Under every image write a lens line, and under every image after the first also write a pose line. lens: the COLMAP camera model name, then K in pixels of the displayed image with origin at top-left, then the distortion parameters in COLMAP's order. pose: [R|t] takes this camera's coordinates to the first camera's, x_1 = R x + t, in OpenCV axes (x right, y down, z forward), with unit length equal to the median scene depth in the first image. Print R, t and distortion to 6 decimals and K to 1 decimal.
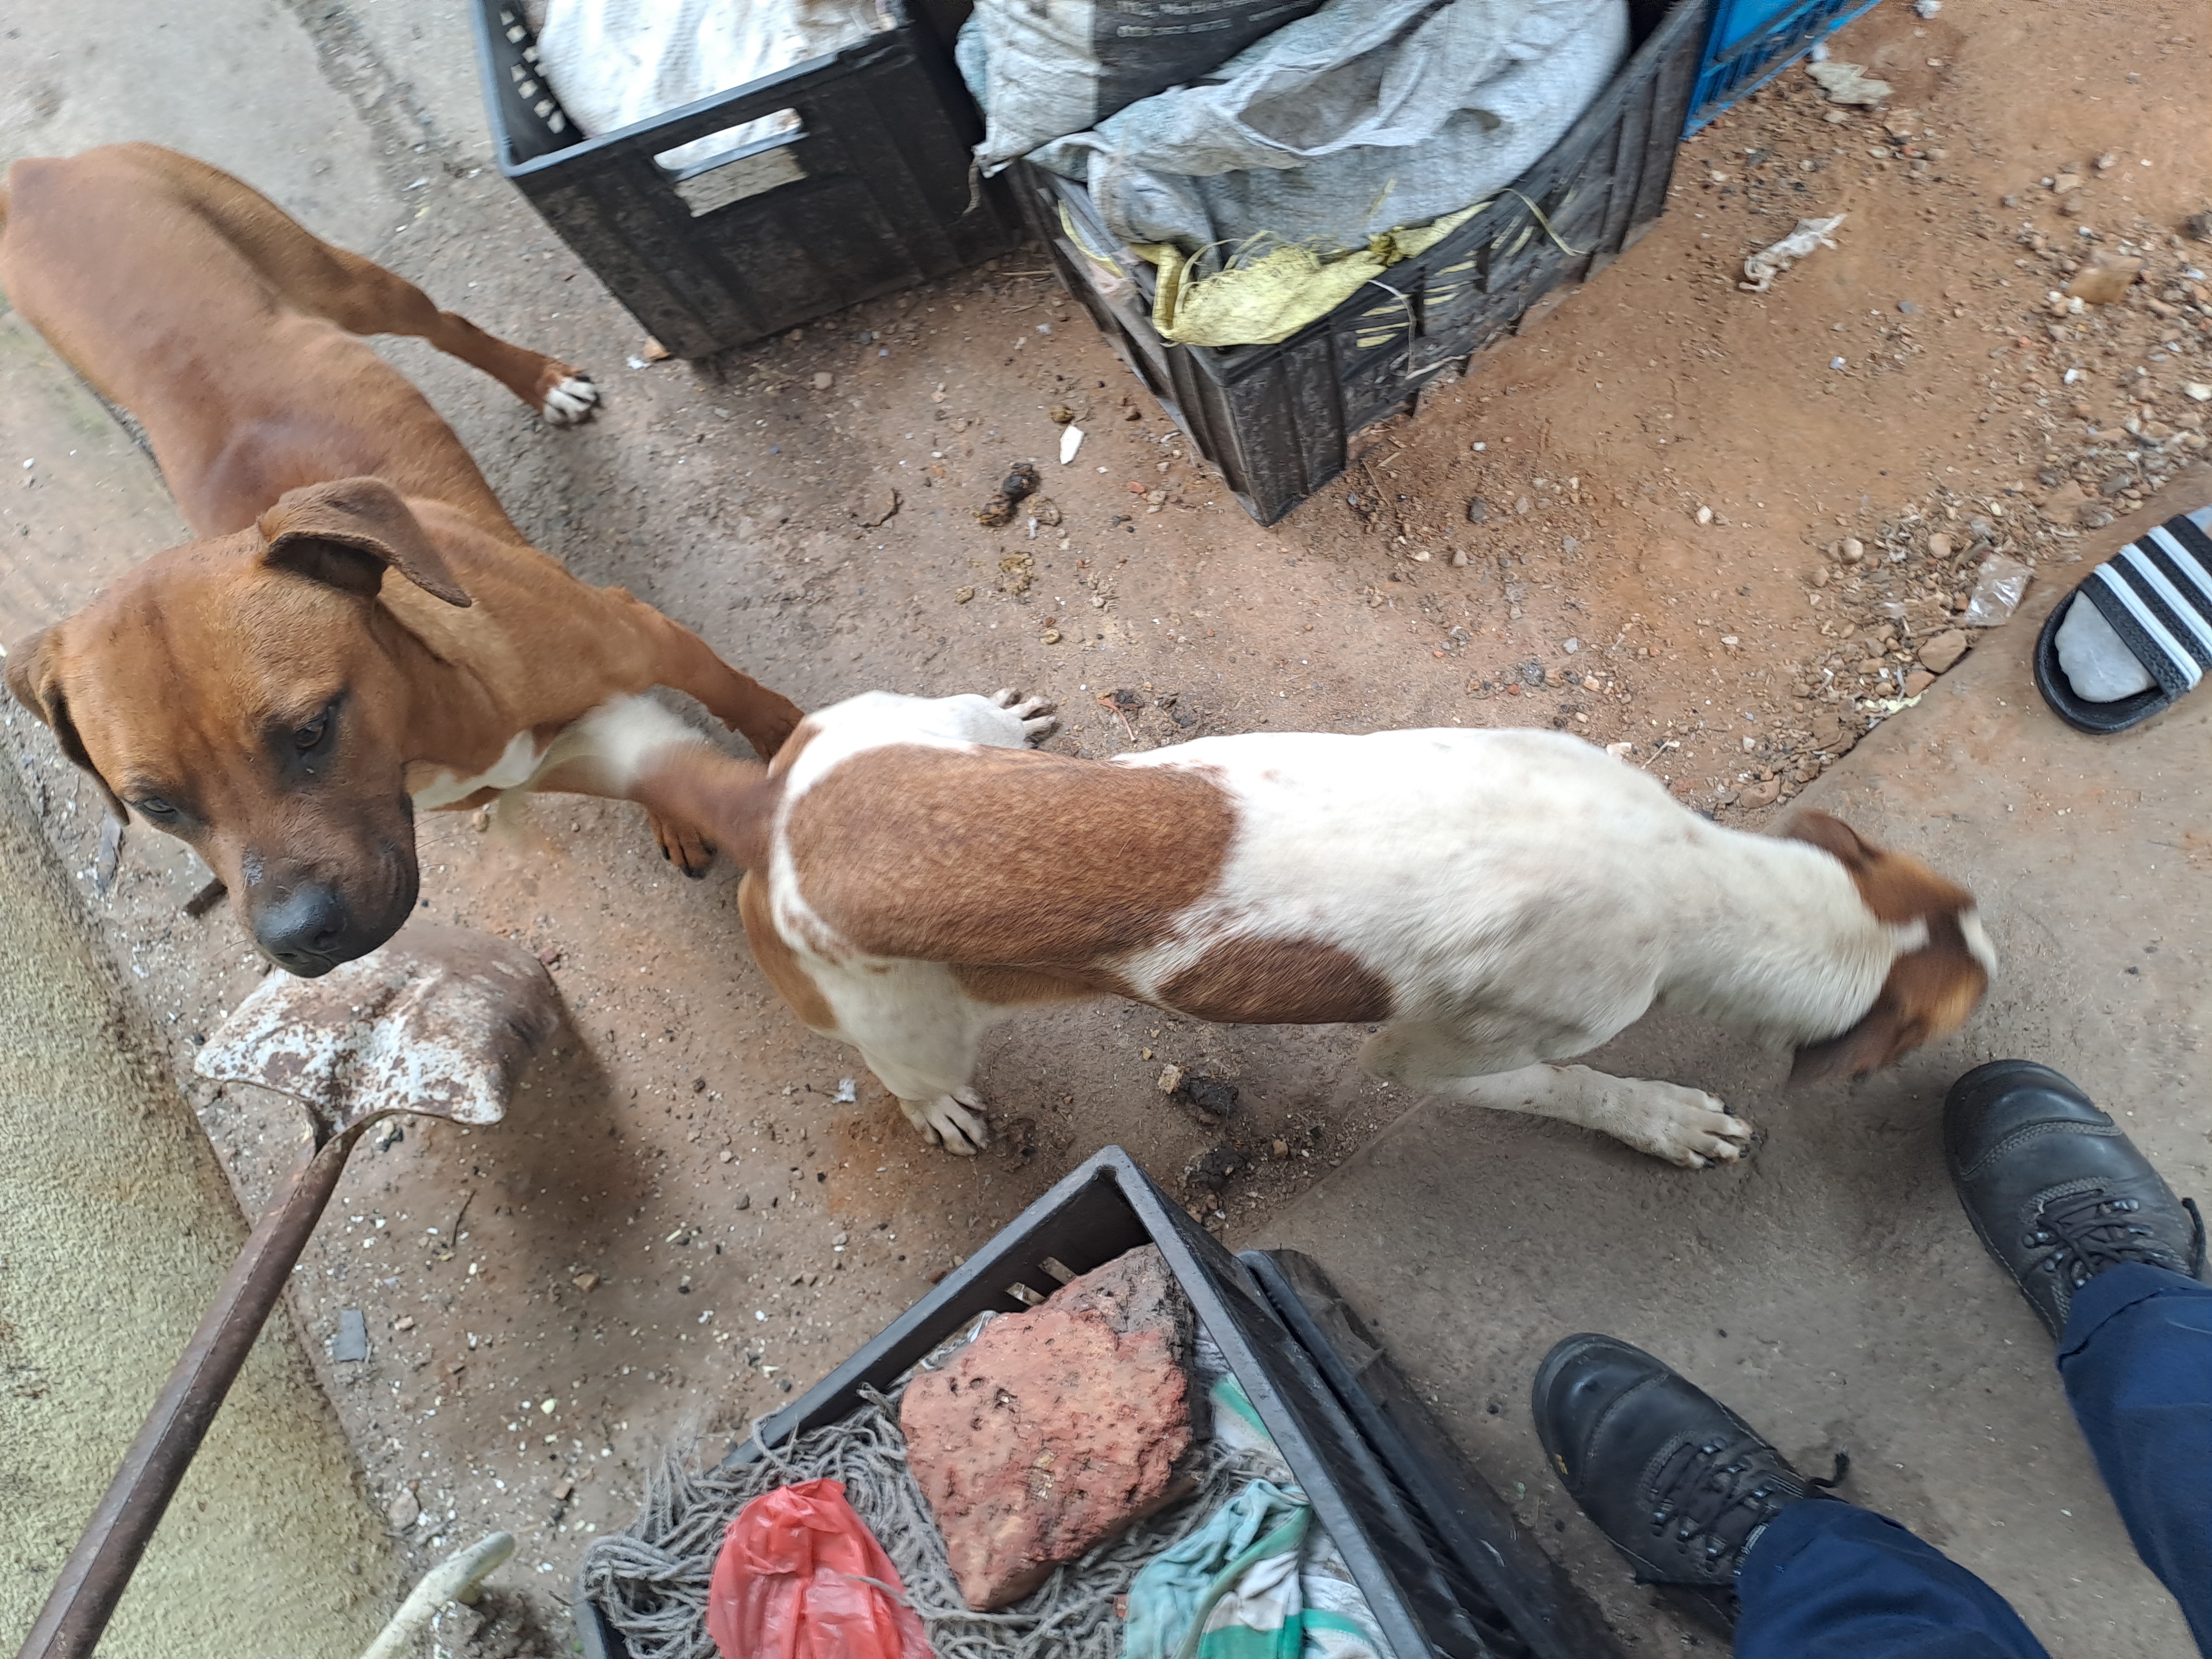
lens RADIAL K [[1589.2, 0, 1111.1], [0, 1589.2, 777.1], [0, 0, 1]] dist [0.043767, -0.041012]
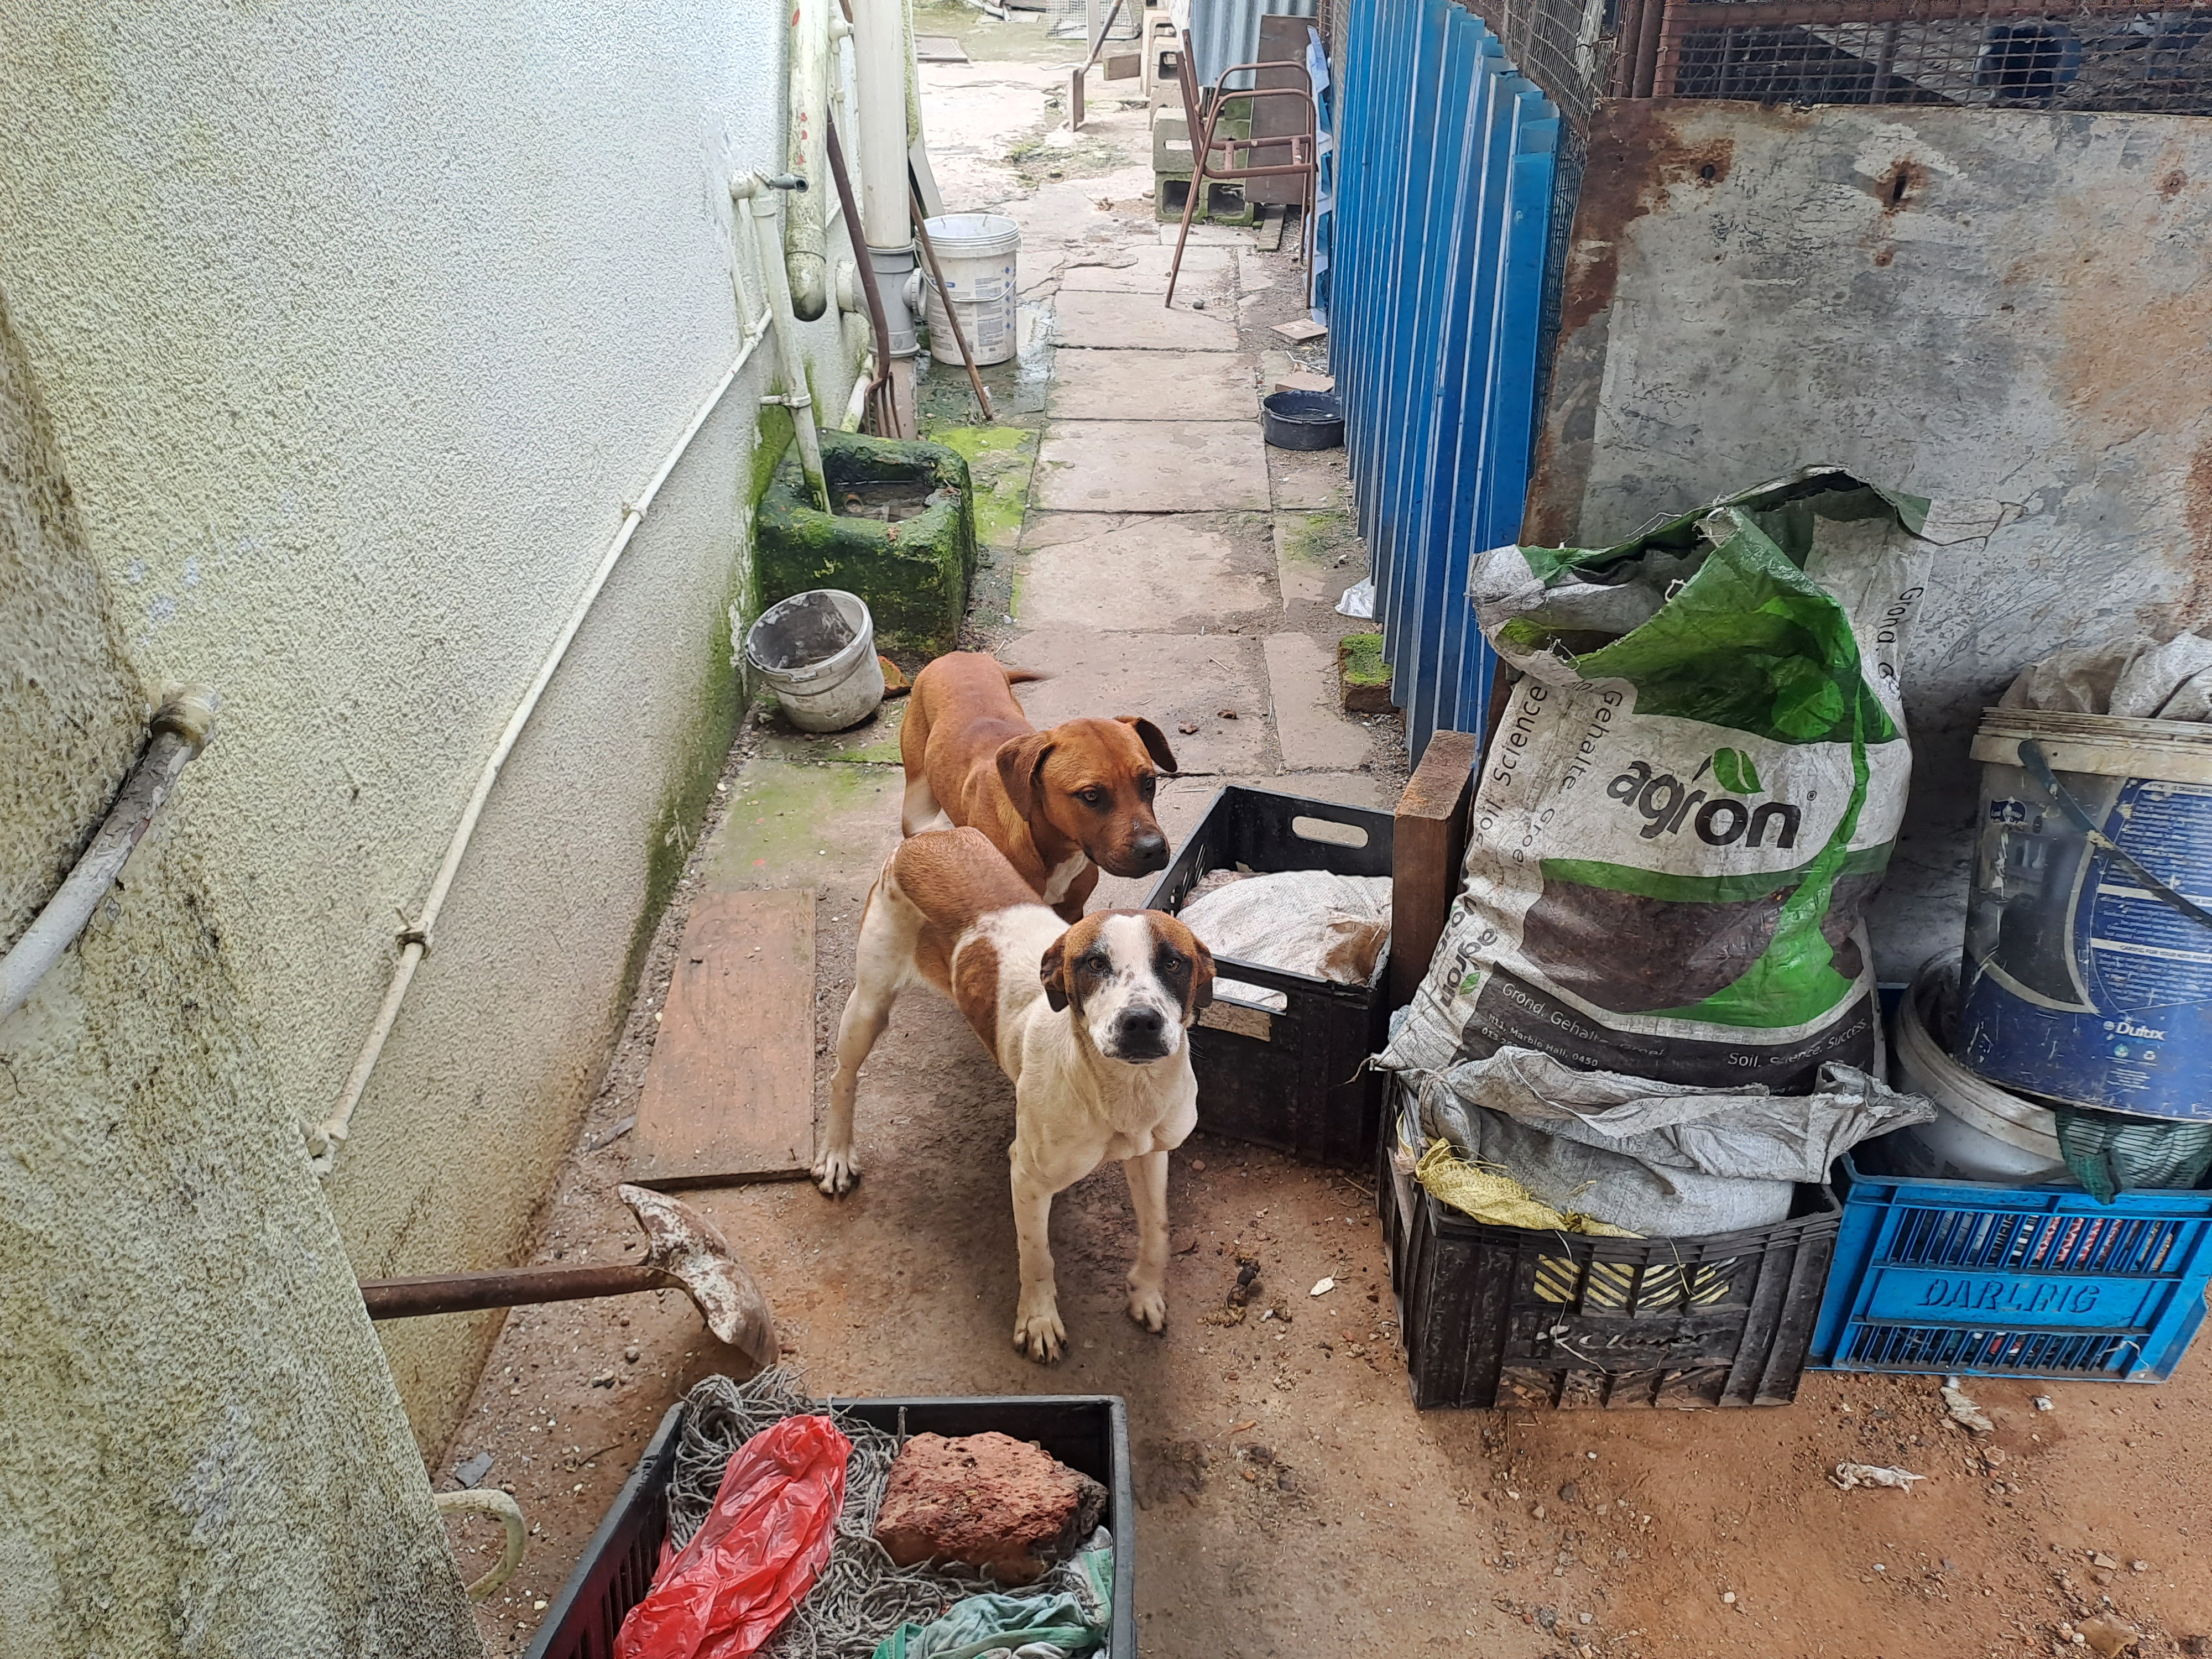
lens RADIAL K [[1533.8, 0, 1106.0], [0, 1533.8, 829.5], [0, 0, 1]] dist [0.049753, -0.059250]
pose [[0.793623, 0.460376, -0.397763, 0.217239], [-0.608382, 0.594258, -0.526051, 0.457618], [-0.005807, 0.659478, 0.751701, -0.322503]]
